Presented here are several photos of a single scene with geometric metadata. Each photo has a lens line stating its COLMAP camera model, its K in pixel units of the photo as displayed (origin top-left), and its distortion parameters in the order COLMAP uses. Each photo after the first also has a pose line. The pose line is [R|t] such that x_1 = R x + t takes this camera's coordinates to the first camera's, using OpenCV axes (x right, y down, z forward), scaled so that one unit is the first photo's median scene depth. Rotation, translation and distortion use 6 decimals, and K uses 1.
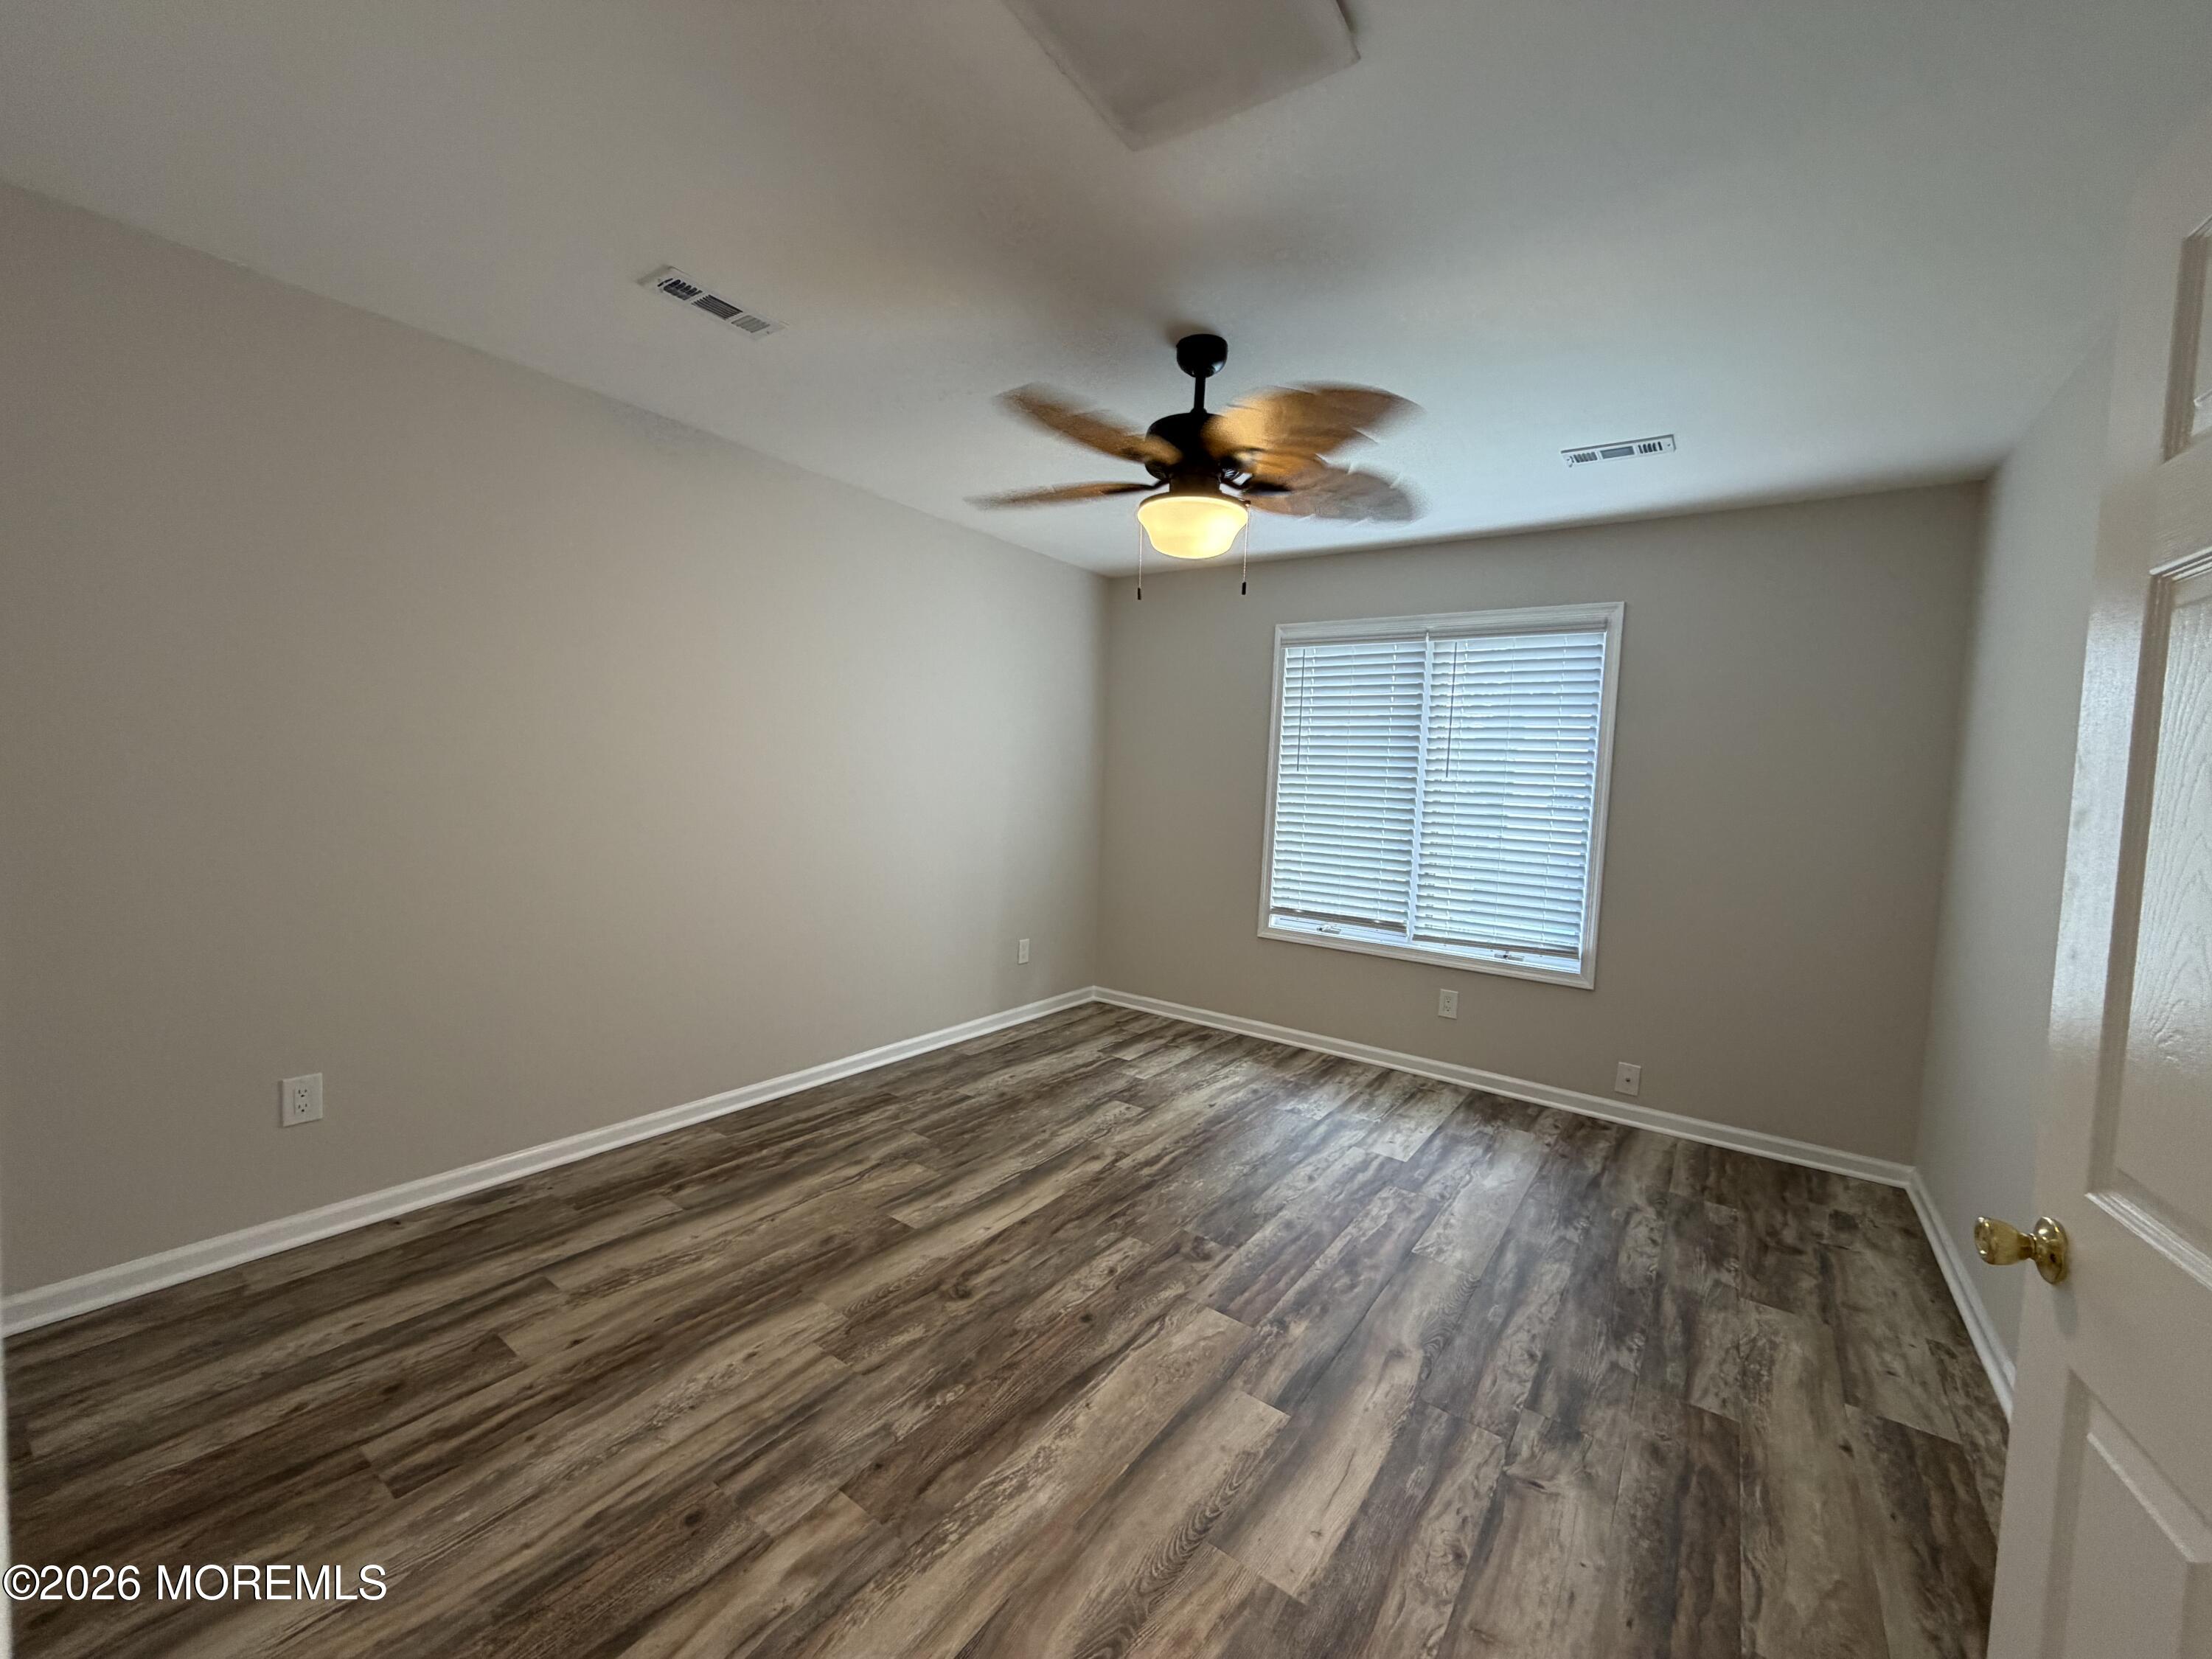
lens RADIAL K [[879.7, 0, 1098.9], [0, 879.7, 831.2], [0, 0, 1]] dist [-0.000032, 0.000139]
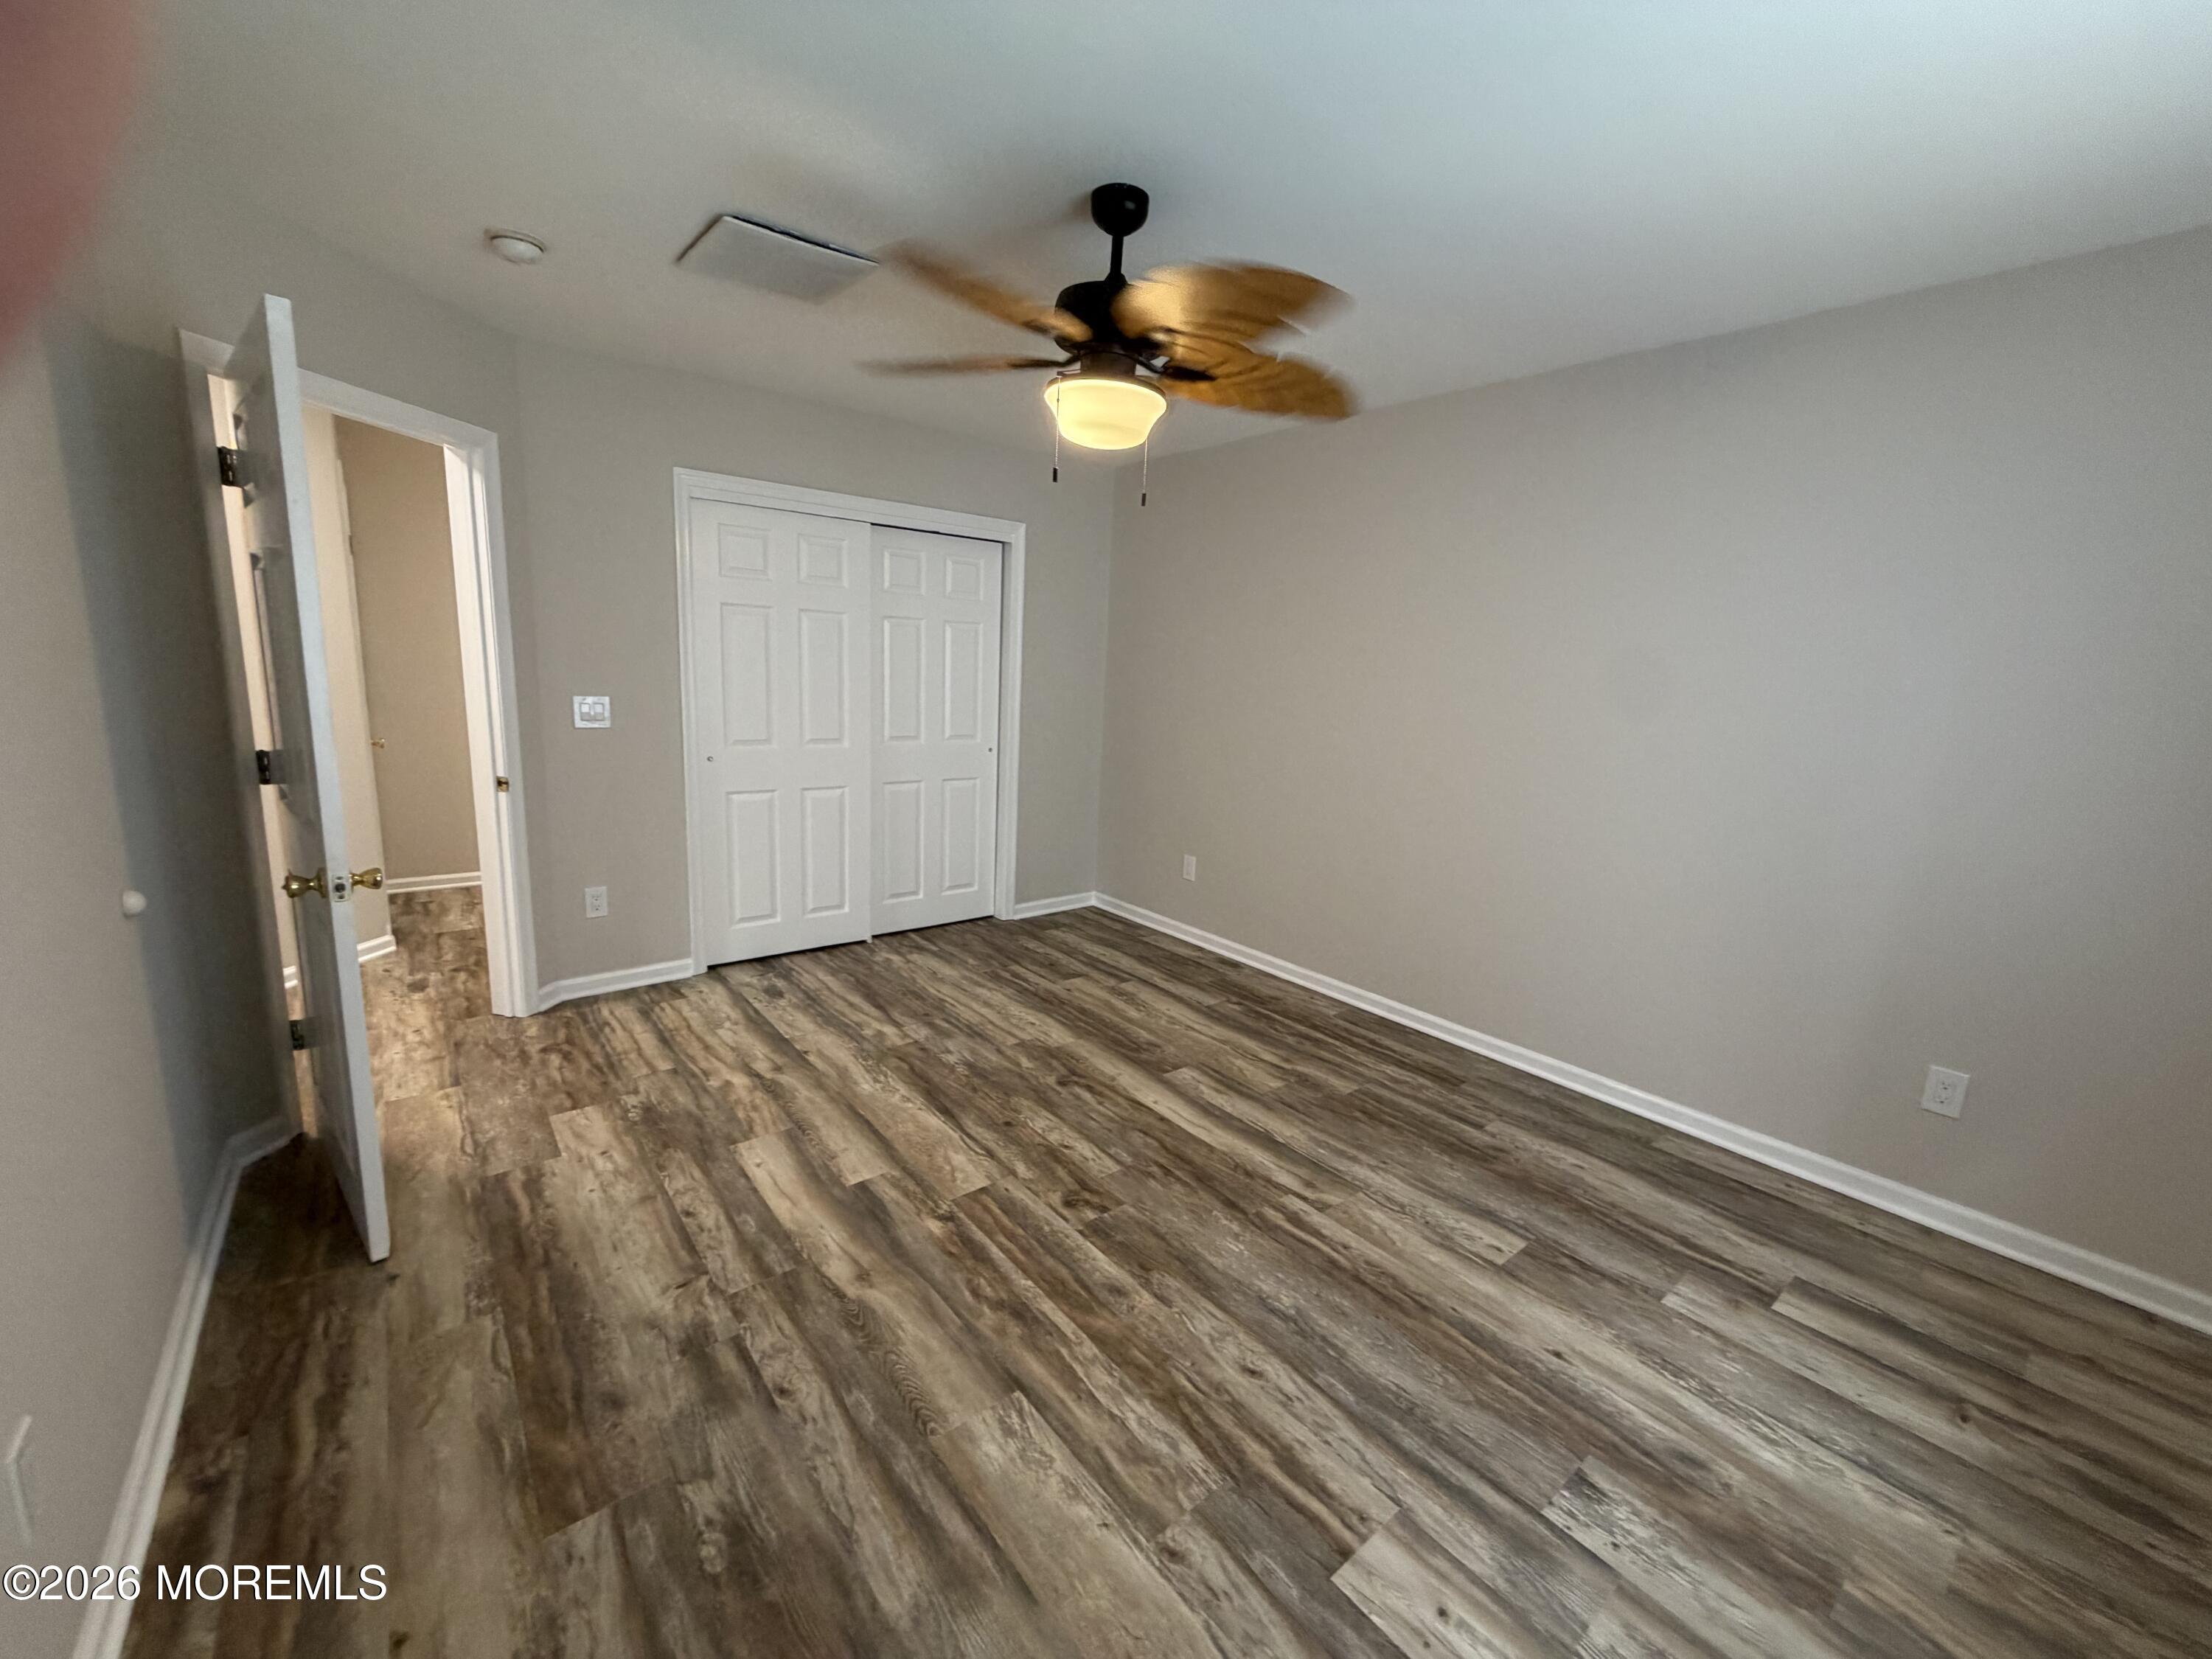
lens RADIAL K [[879.7, 0, 1098.9], [0, 879.7, 831.2], [0, 0, 1]] dist [-0.000032, 0.000139]
pose [[-0.263217, 0.123526, -0.956796, 0.989315], [-0.119947, 0.979883, 0.159504, -0.064409], [0.957251, 0.156749, -0.243105, 1.224031]]
